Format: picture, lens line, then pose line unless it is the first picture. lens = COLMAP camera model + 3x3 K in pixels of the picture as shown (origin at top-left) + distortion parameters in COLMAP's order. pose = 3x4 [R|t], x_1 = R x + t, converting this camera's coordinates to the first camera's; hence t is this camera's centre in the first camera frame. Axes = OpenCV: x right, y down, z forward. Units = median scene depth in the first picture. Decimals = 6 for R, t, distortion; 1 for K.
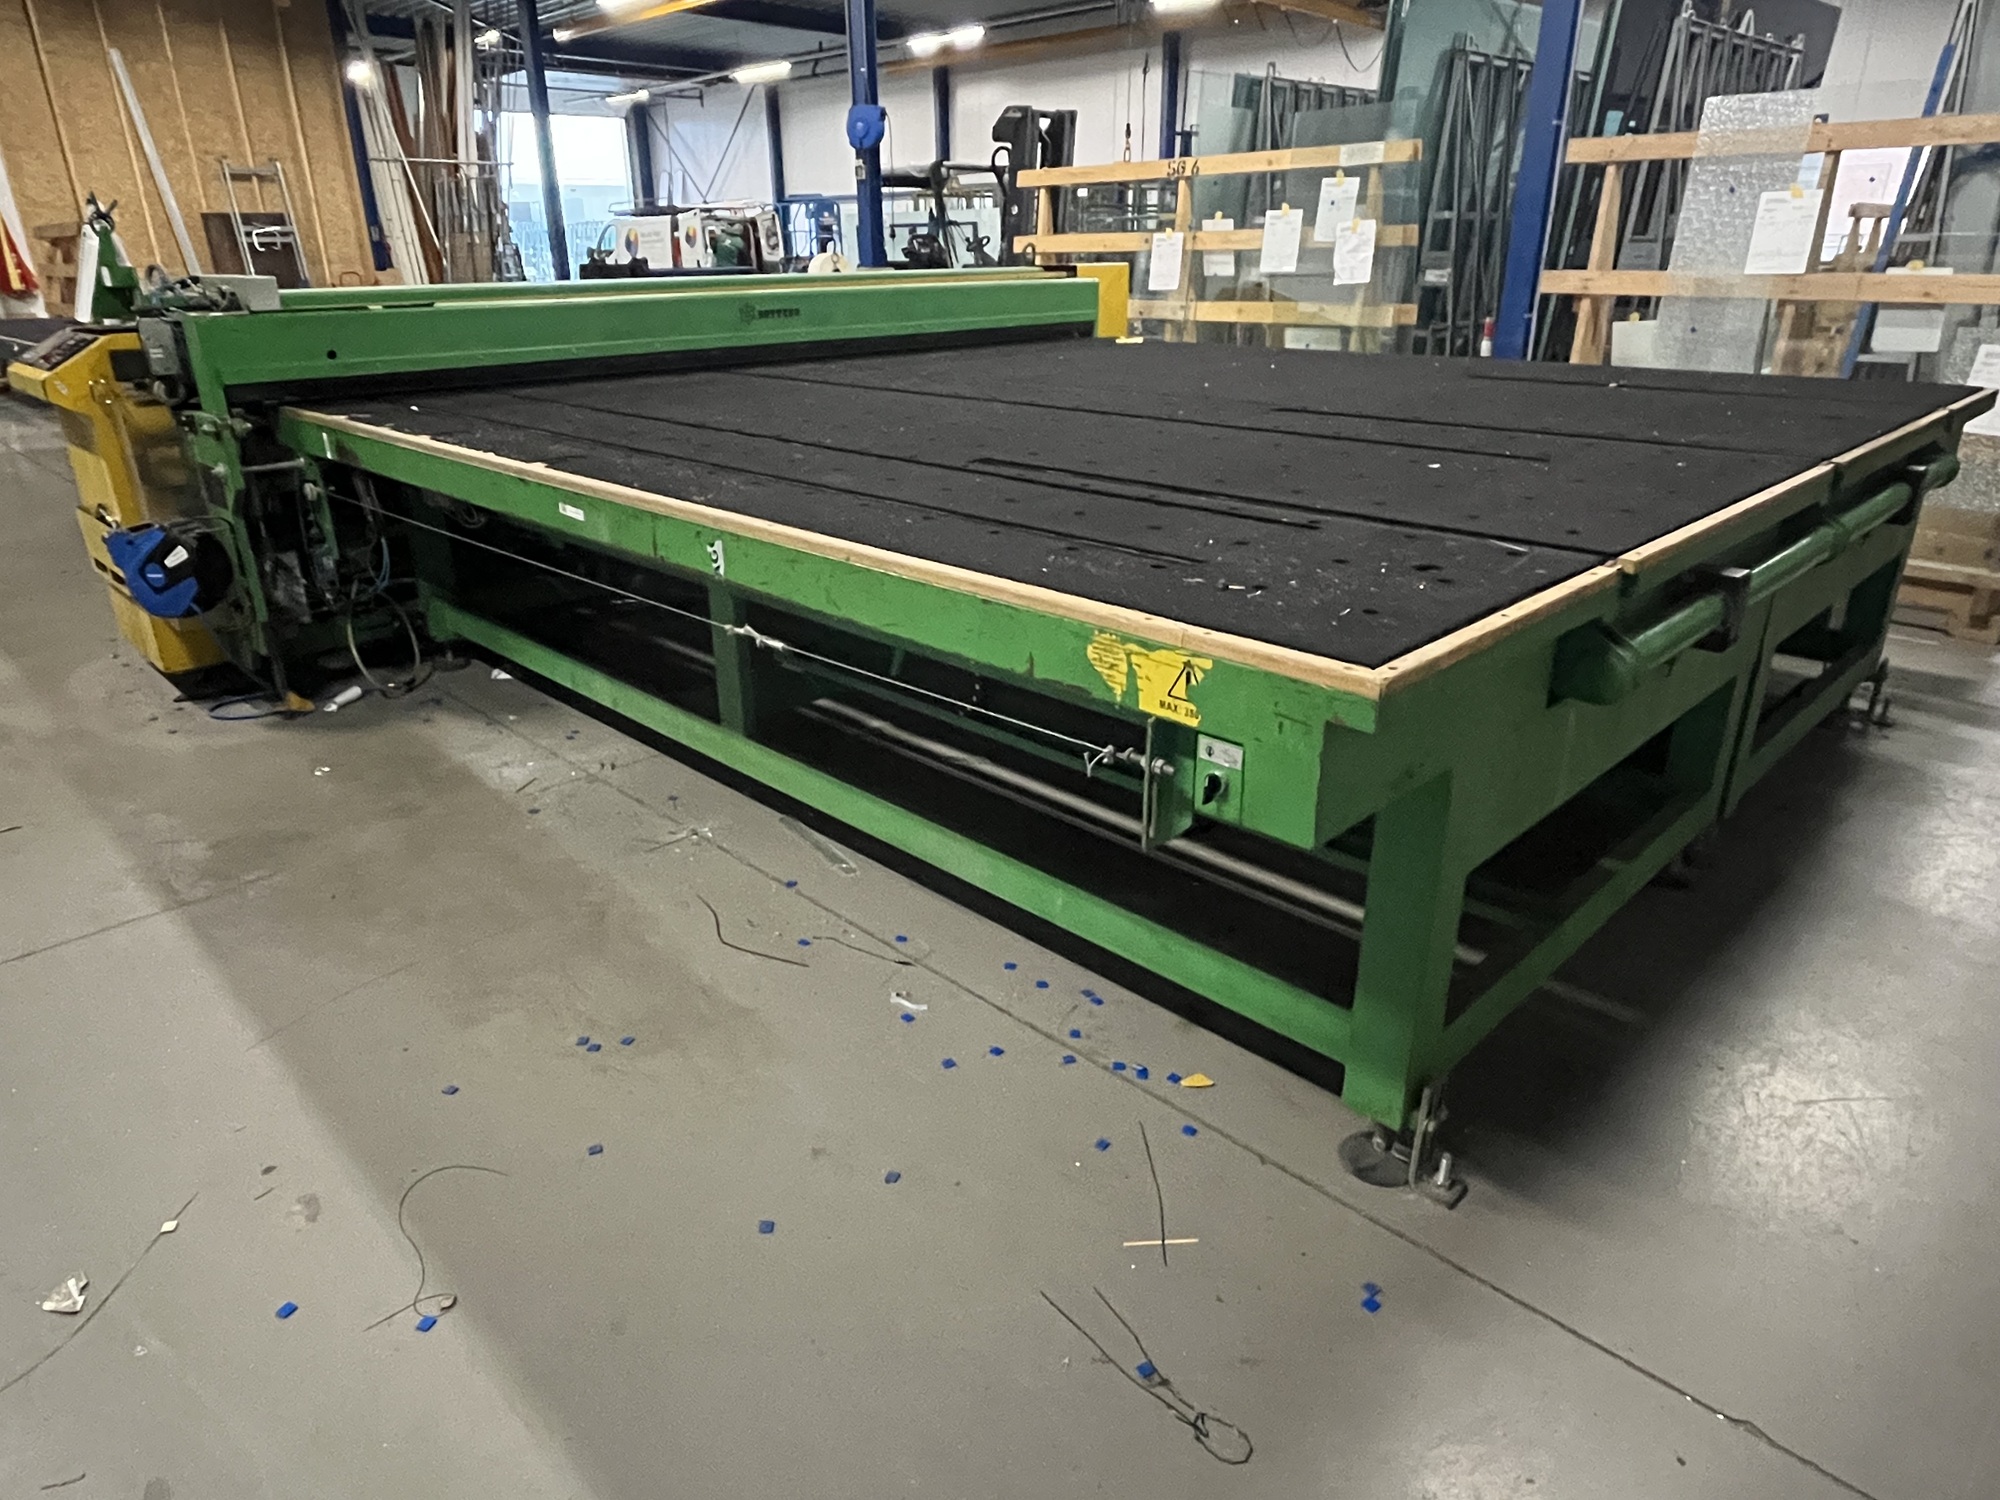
lens RADIAL K [[1224.0, 0, 985.7], [0, 1224.0, 742.6], [0, 0, 1]] dist [-0.003868, 0.000279]
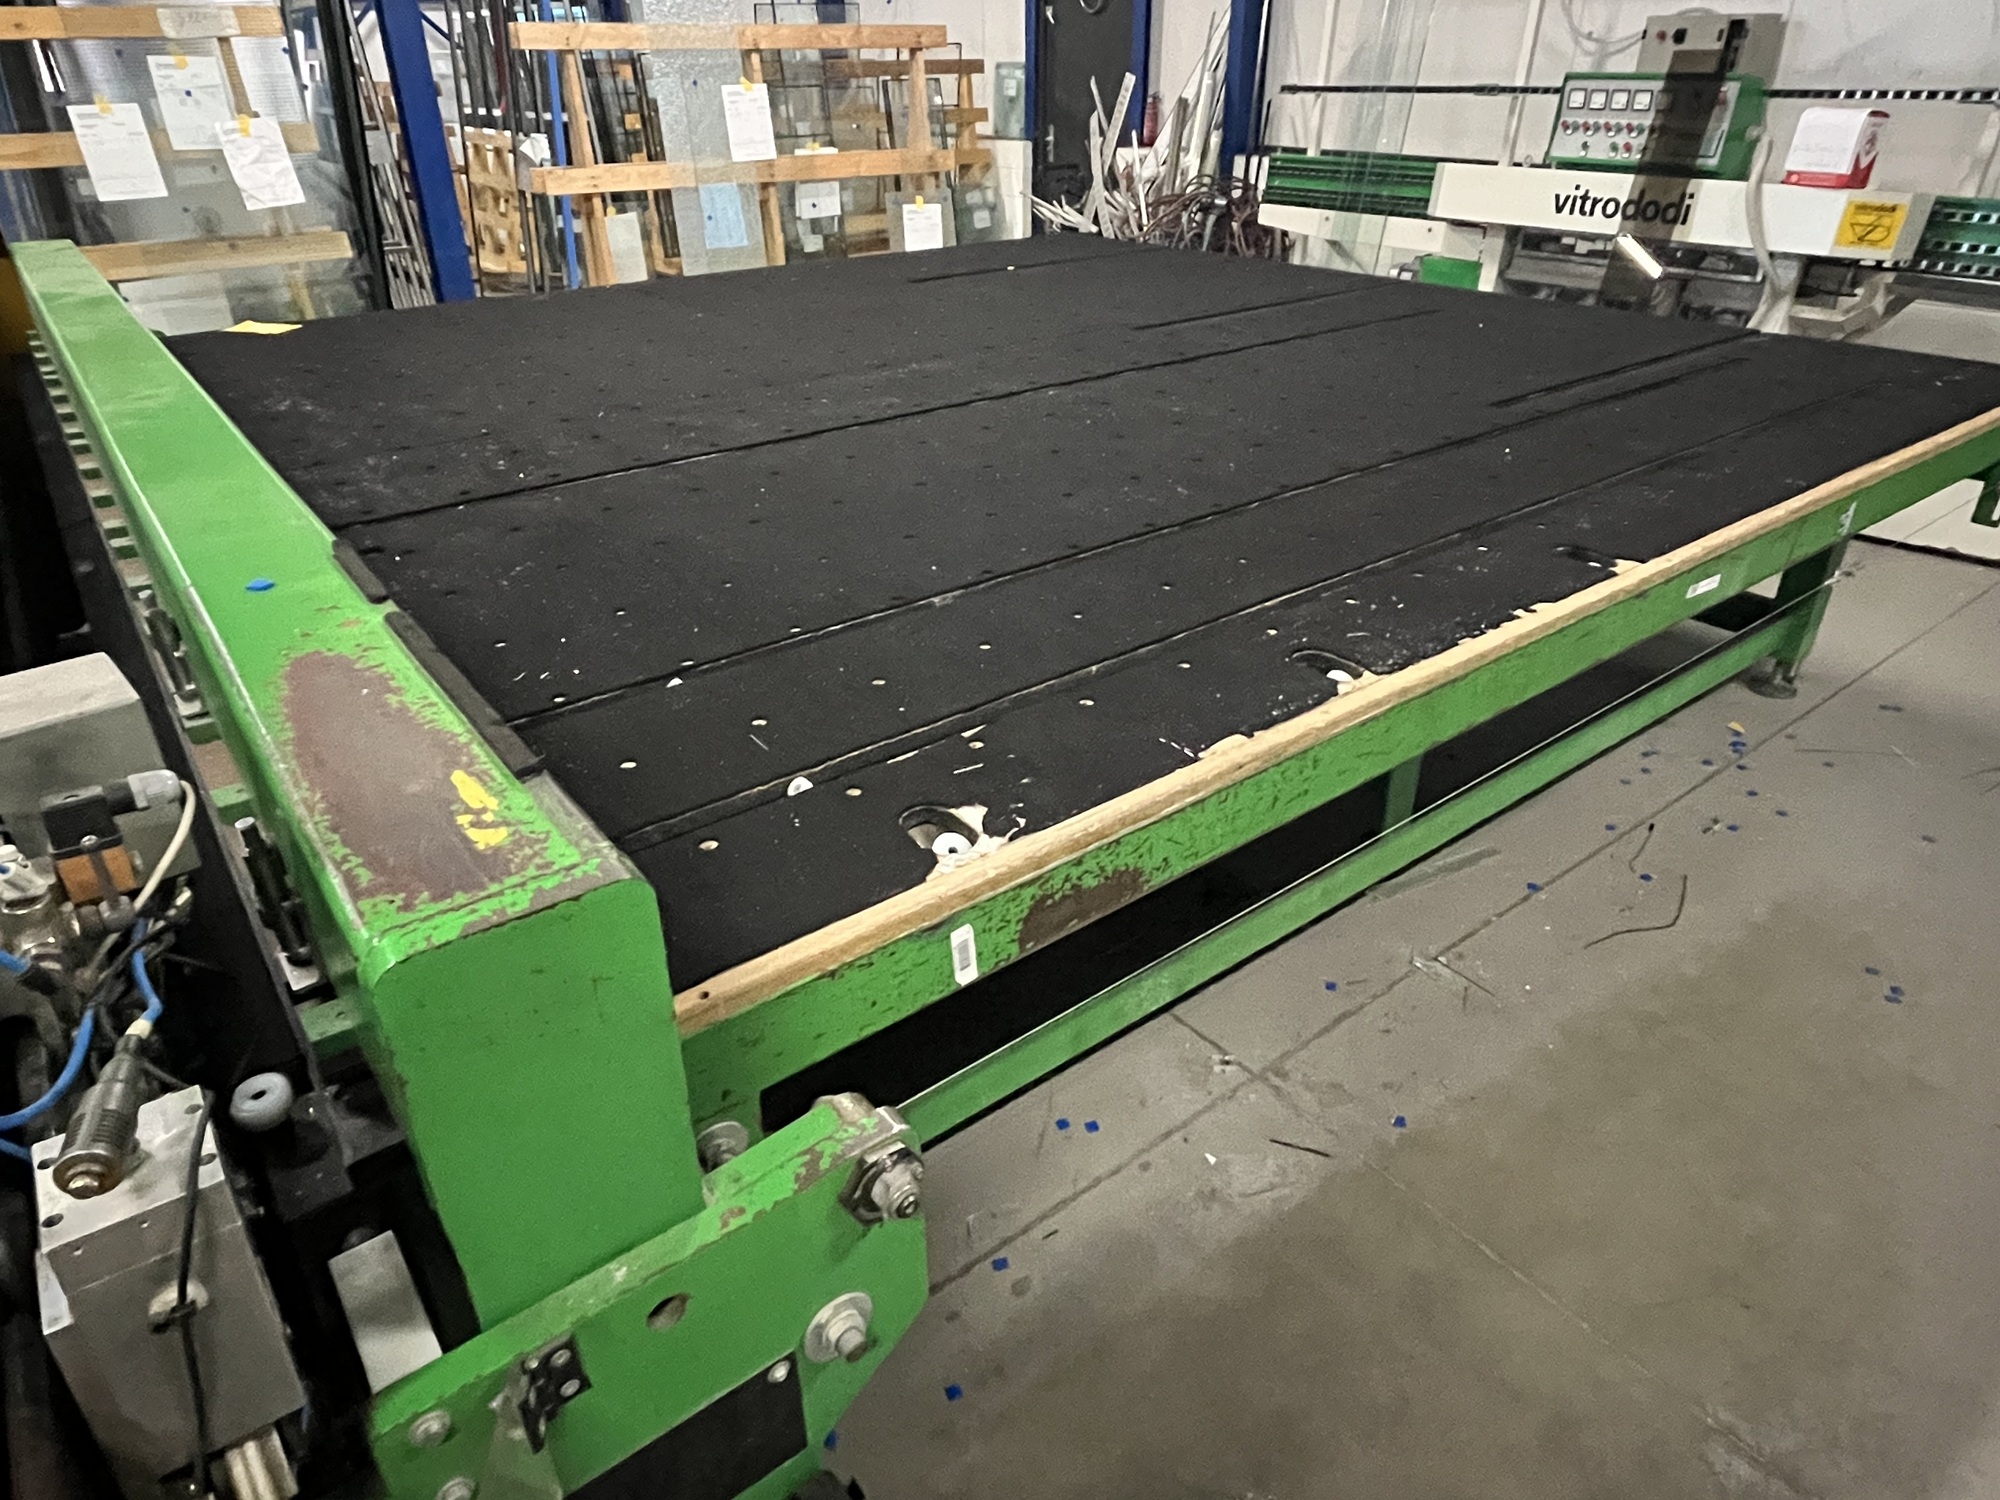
lens RADIAL K [[1224.0, 0, 985.7], [0, 1224.0, 742.6], [0, 0, 1]] dist [-0.003868, 0.000279]
pose [[0.123893, -0.477469, 0.869870, -0.893770], [0.382914, 0.831730, 0.401997, -0.476679], [-0.915438, 0.283281, 0.285875, 0.976497]]
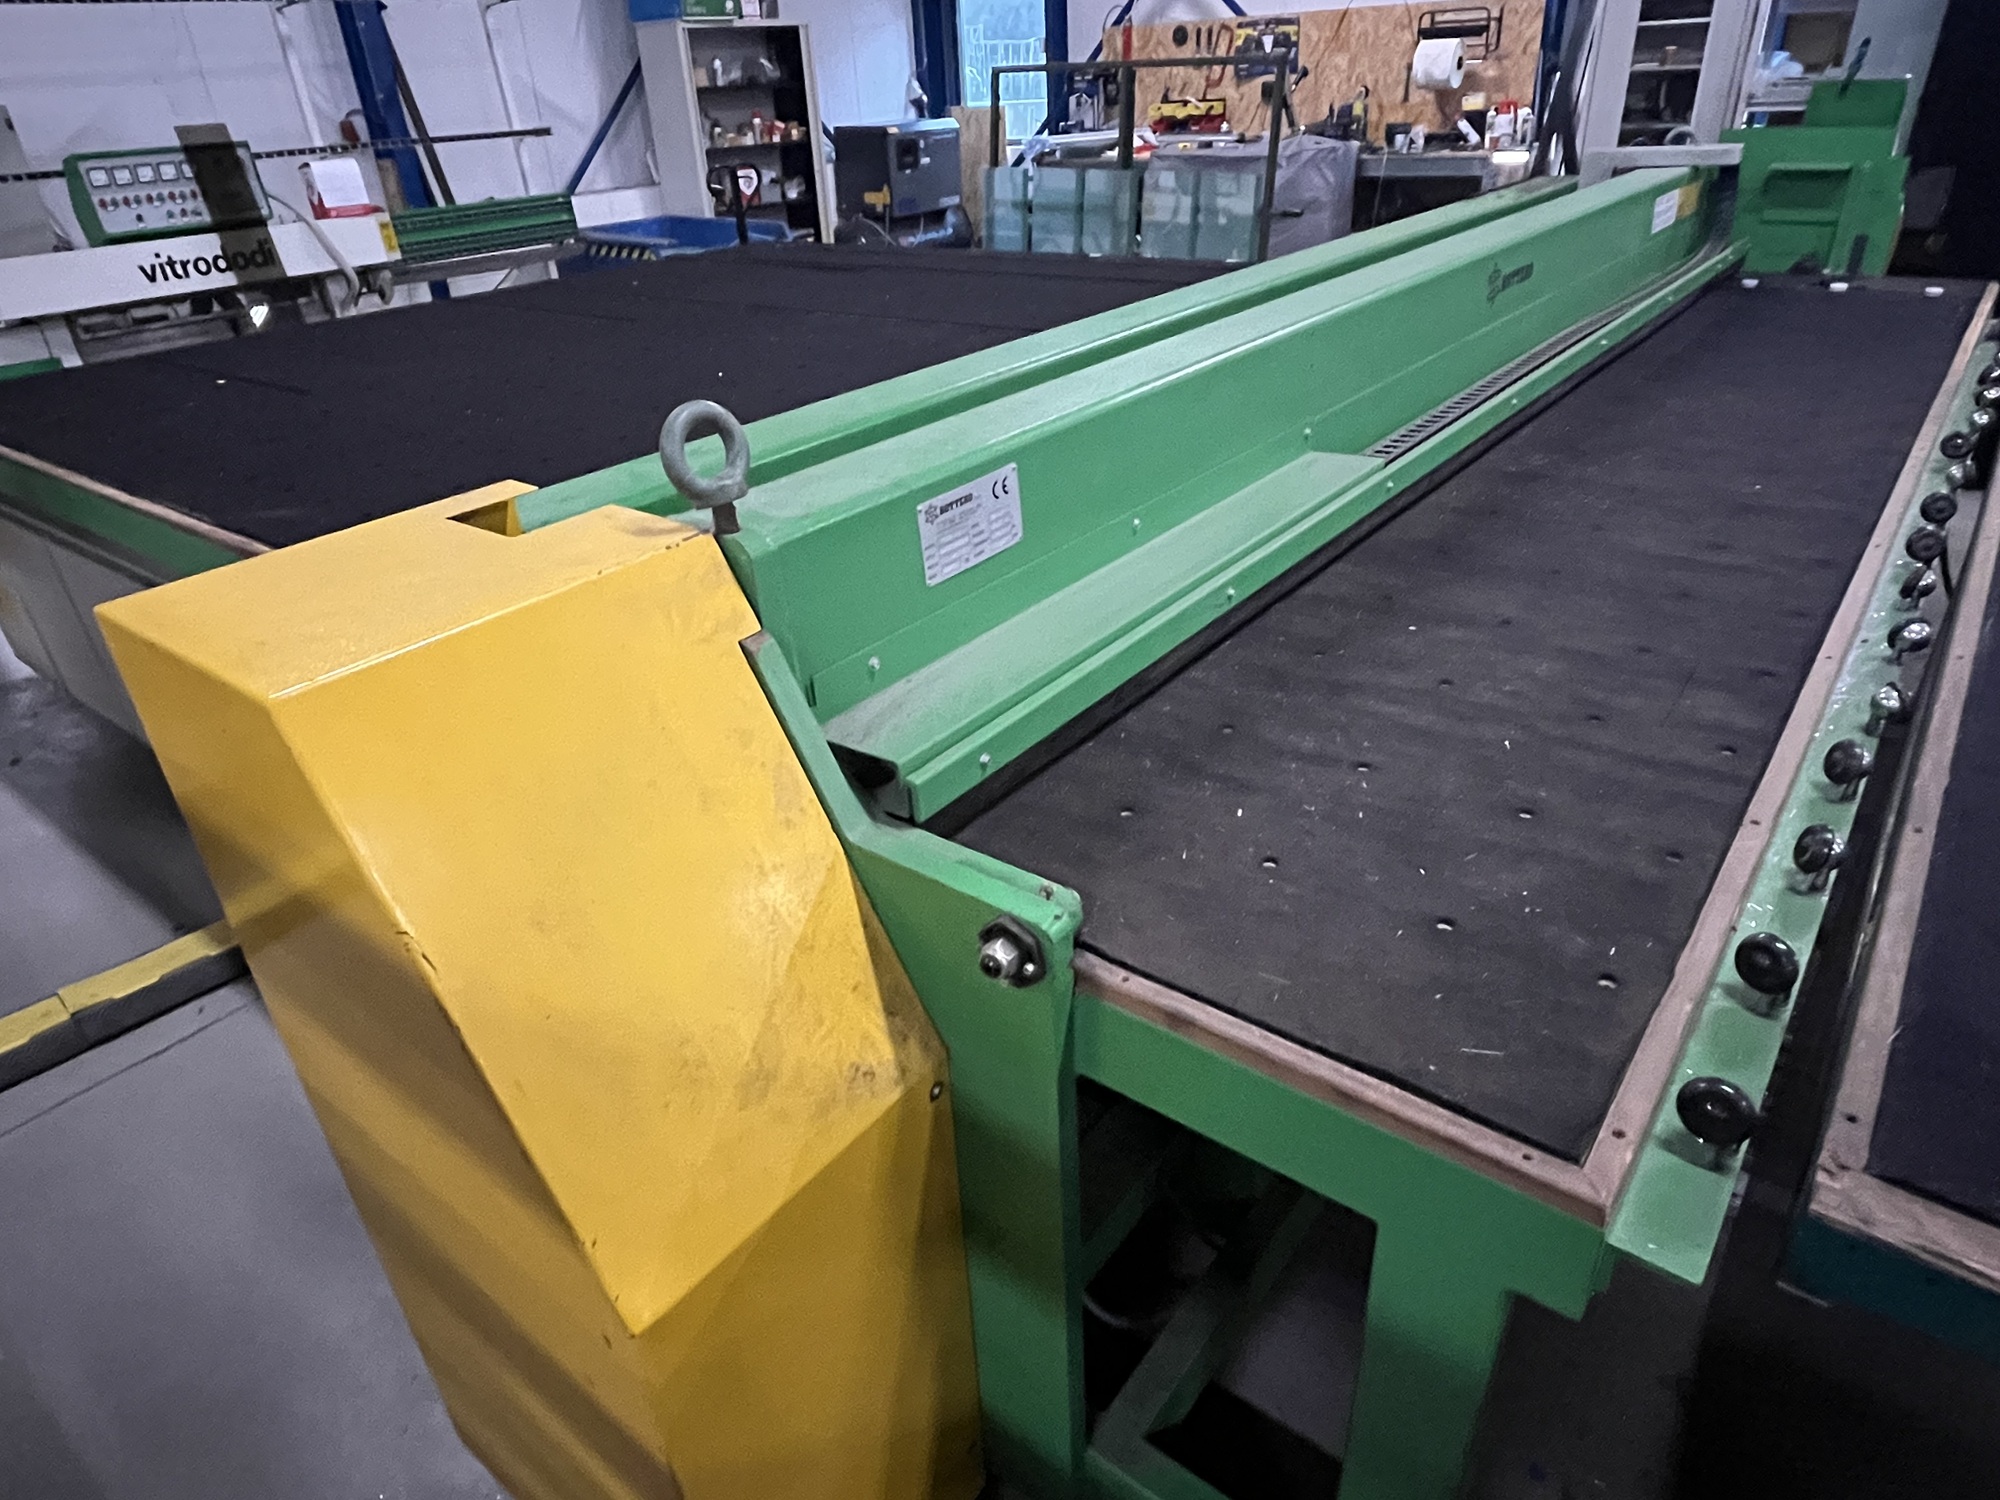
lens RADIAL K [[1224.0, 0, 985.7], [0, 1224.0, 742.6], [0, 0, 1]] dist [-0.003868, 0.000279]
pose [[-0.989586, 0.122233, -0.076017, 0.019316], [0.018623, 0.632391, 0.774425, -1.008711], [0.142733, 0.764945, -0.628082, 2.272717]]
